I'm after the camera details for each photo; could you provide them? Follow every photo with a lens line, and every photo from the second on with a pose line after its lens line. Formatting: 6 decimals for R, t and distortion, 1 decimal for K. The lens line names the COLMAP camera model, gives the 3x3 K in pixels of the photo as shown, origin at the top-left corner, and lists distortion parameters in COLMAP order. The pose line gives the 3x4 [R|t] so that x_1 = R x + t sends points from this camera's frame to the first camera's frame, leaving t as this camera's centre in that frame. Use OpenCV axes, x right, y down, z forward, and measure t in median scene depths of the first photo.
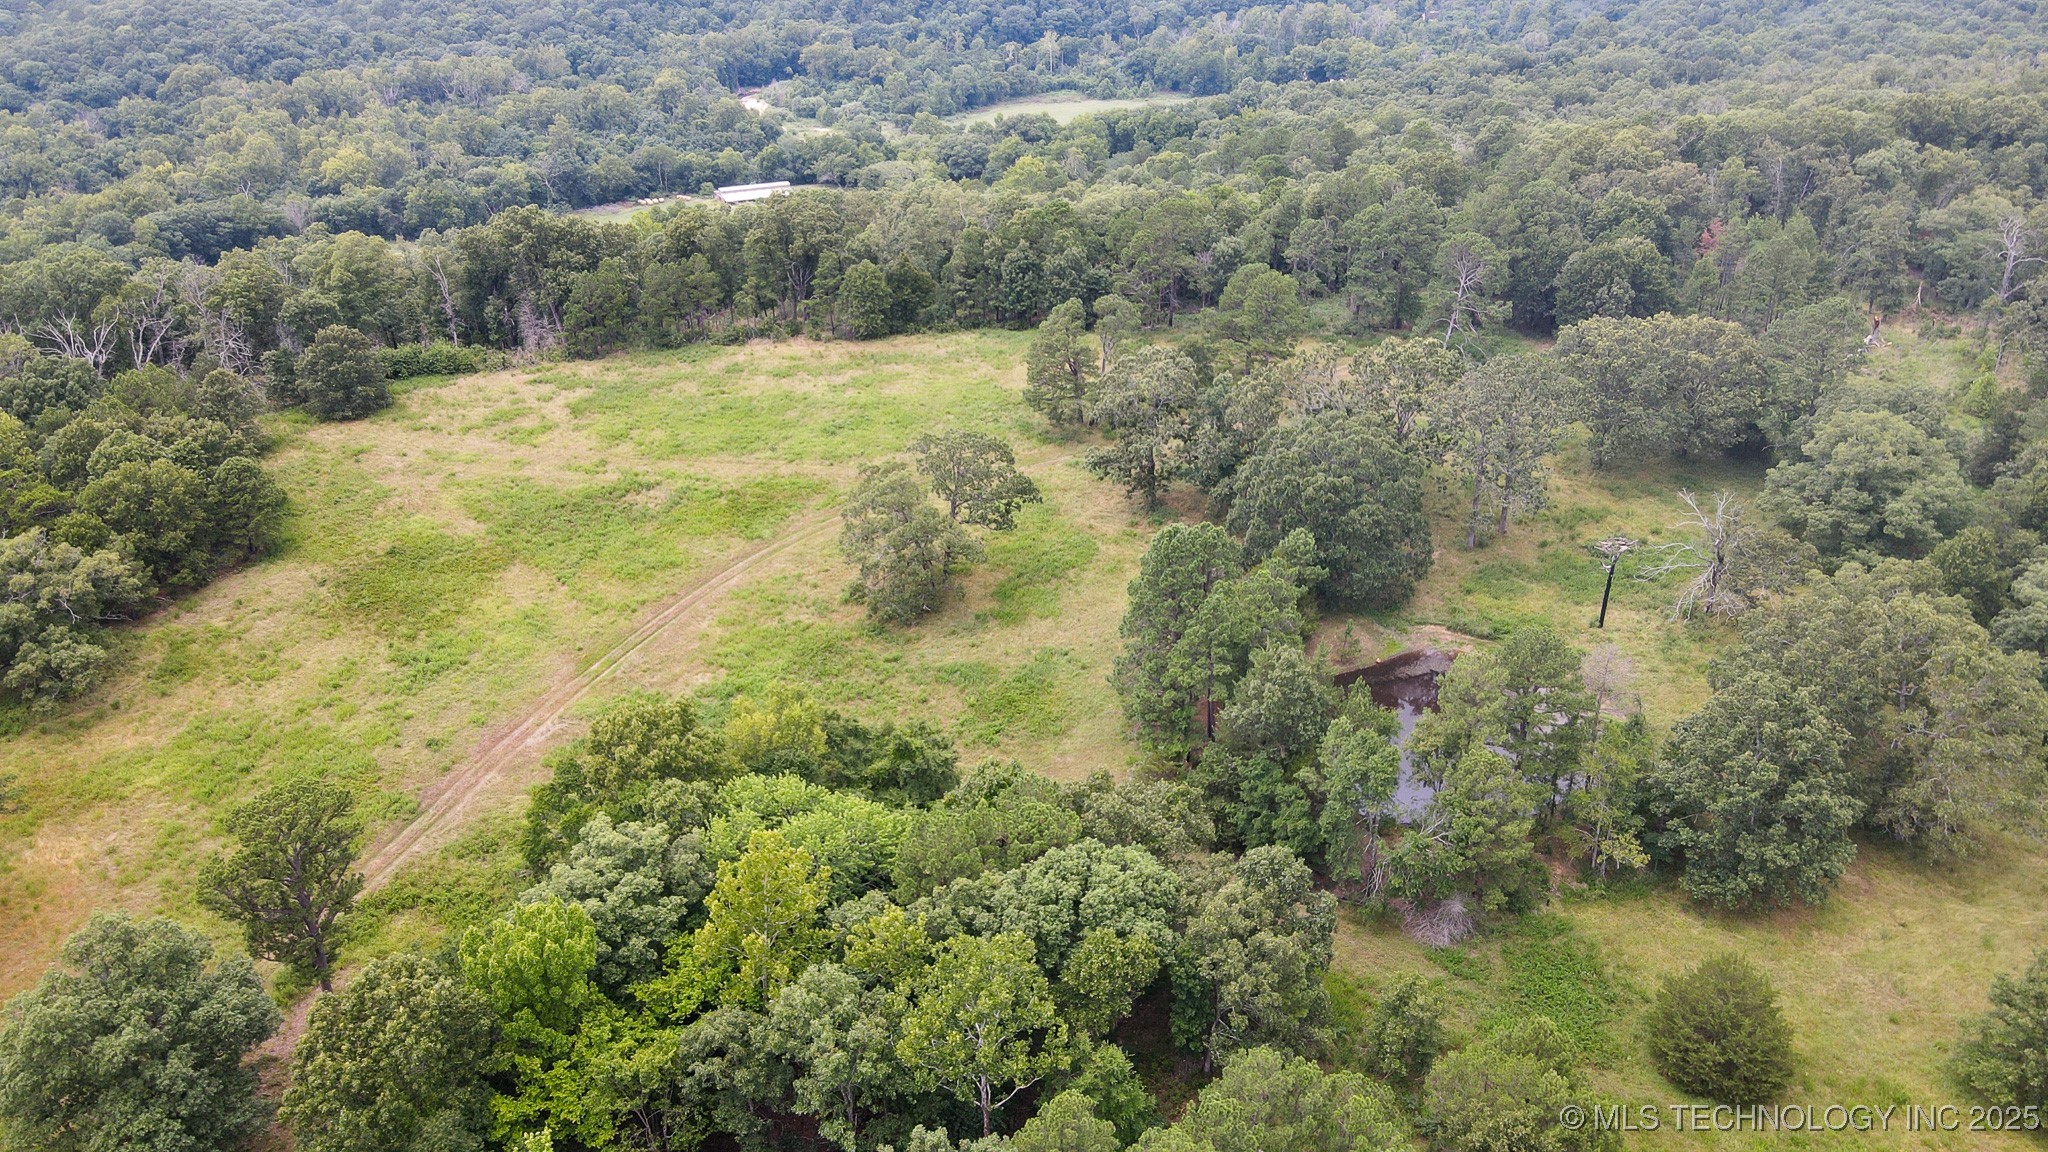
lens RADIAL K [[1484.4, 0, 1019.6], [0, 1484.4, 579.0], [0, 0, 1]] dist [-0.015448, 0.047588]
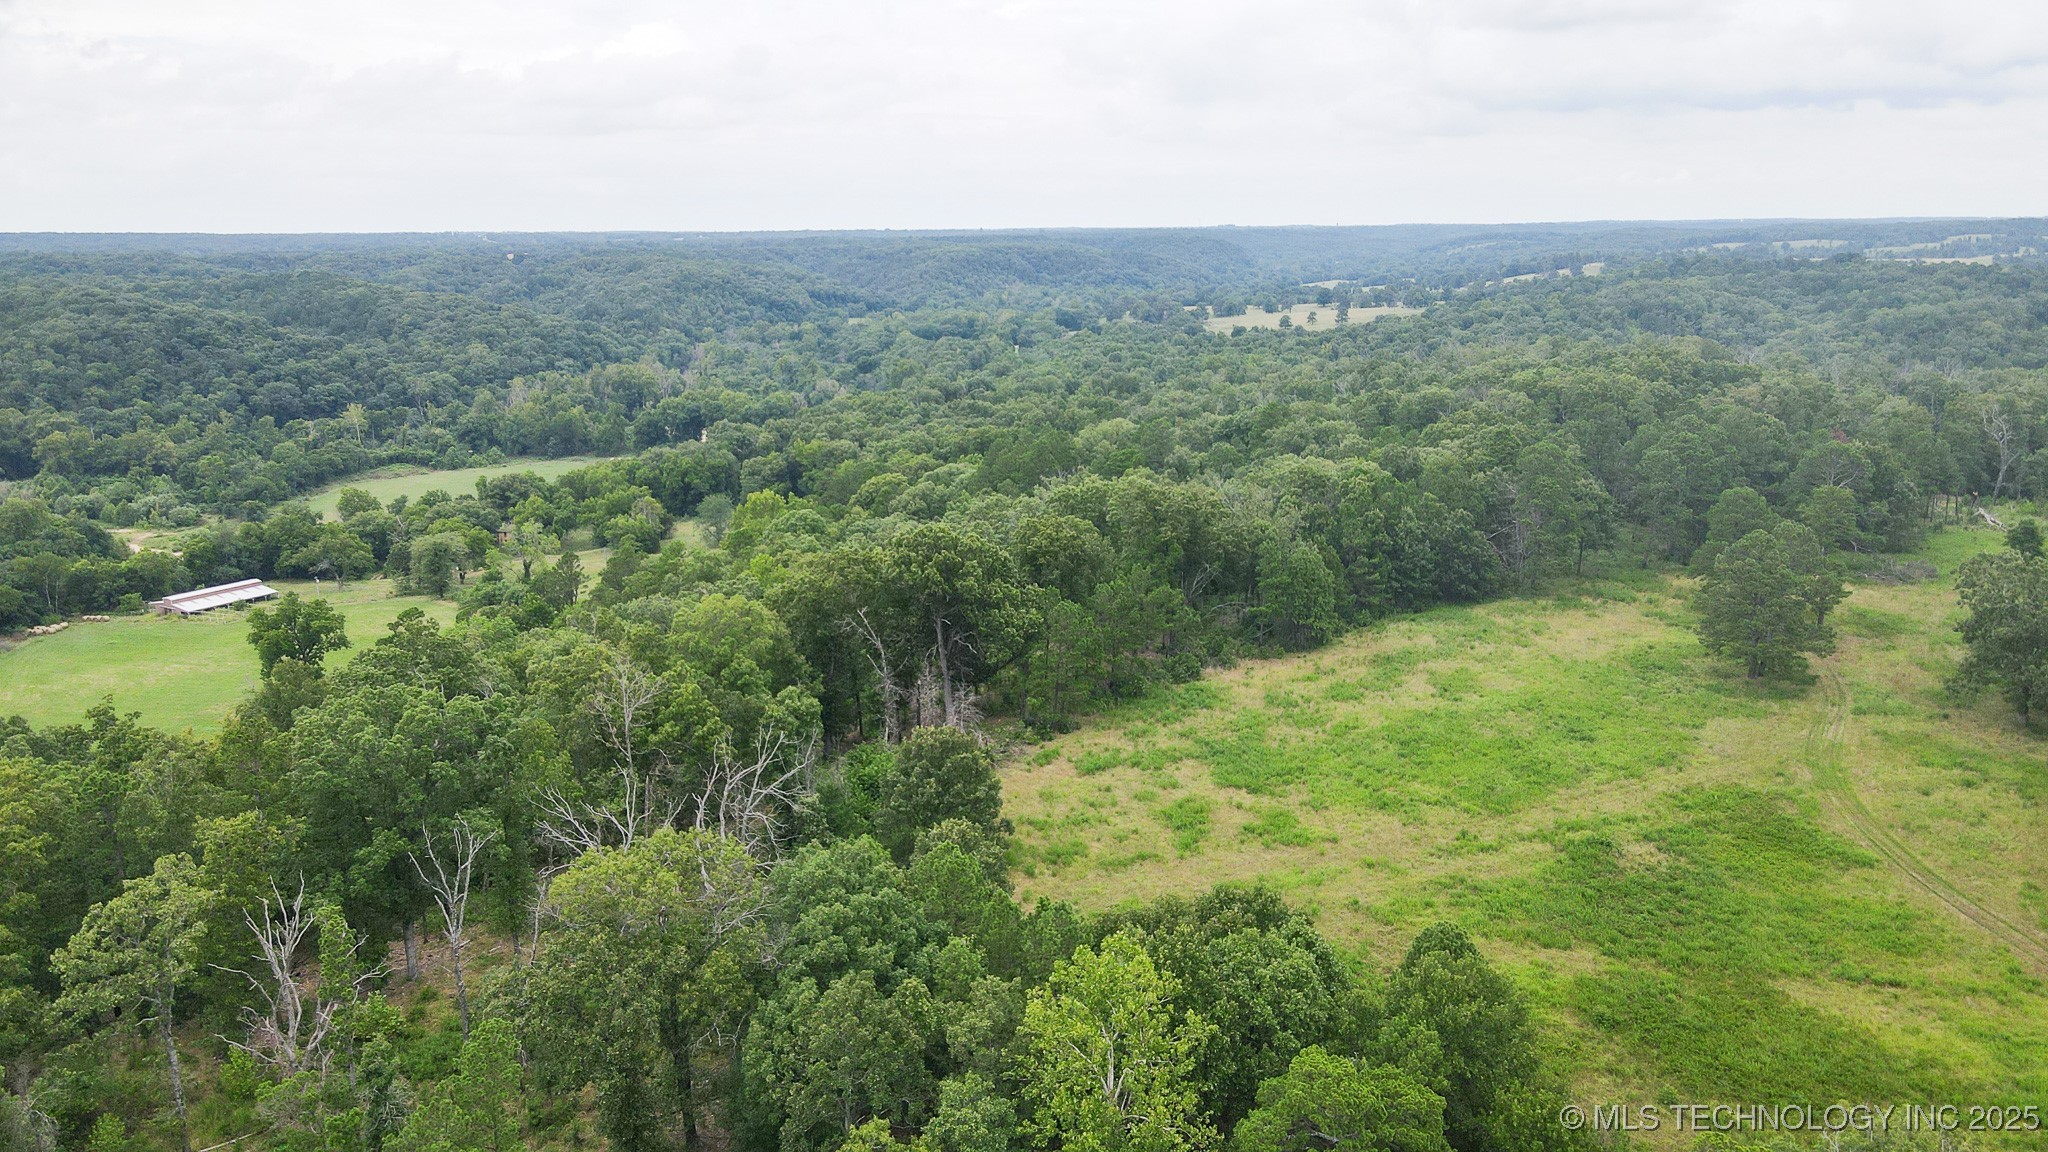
lens RADIAL K [[1484.4, 0, 1010.0], [0, 1484.4, 586.4], [0, 0, 1]] dist [-0.015448, 0.047588]
pose [[0.814188, -0.127880, 0.566343, -0.184267], [0.257580, 0.953753, -0.154947, -0.028888], [-0.520337, 0.272034, 0.809473, 0.114885]]
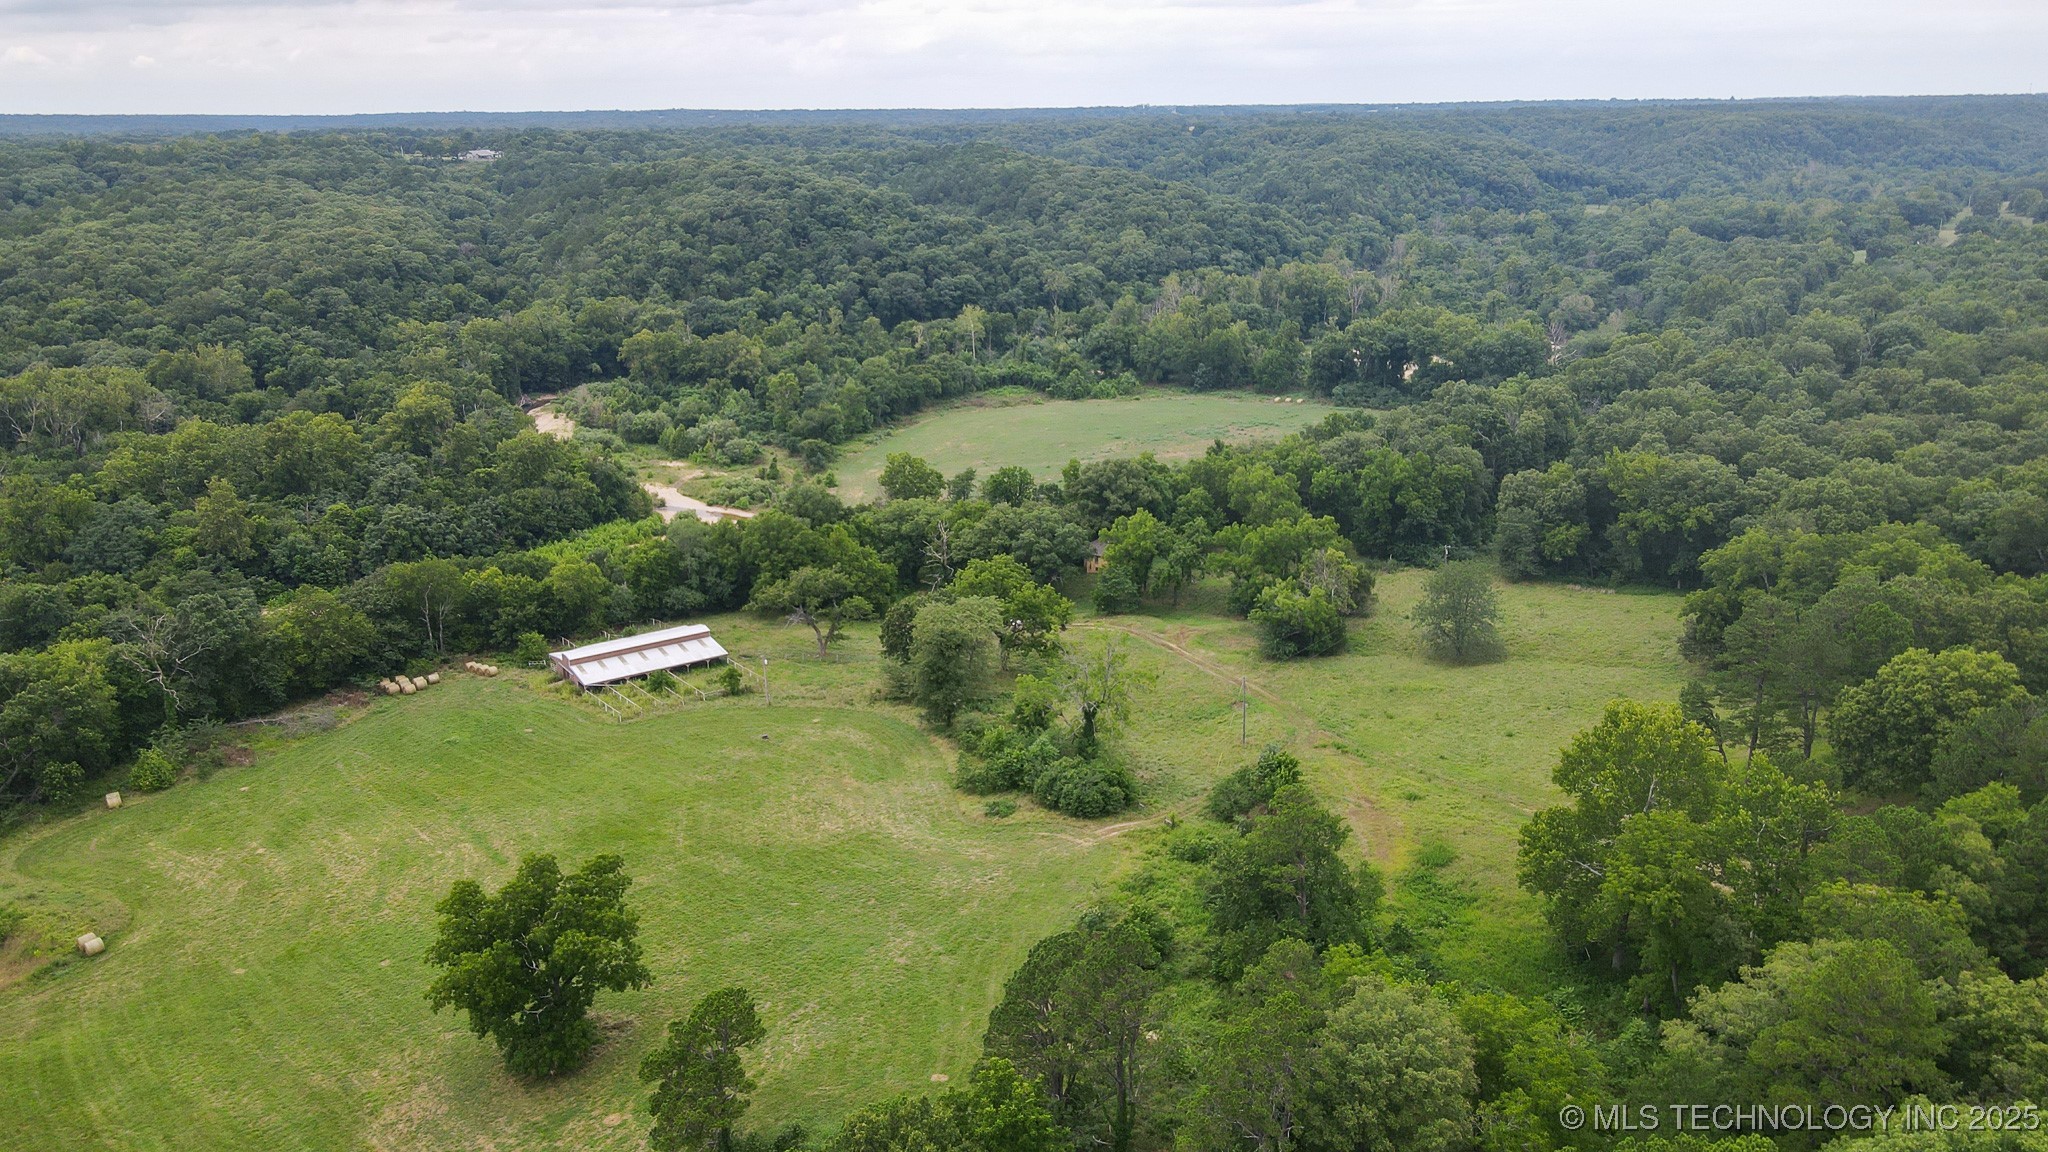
lens RADIAL K [[1484.4, 0, 1008.1], [0, 1484.4, 556.0], [0, 0, 1]] dist [-0.015448, 0.047588]
pose [[0.984327, -0.049650, 0.169218, -0.093643], [0.078871, 0.982177, -0.170610, -0.133533], [-0.157731, 0.181283, 0.970699, 0.339868]]
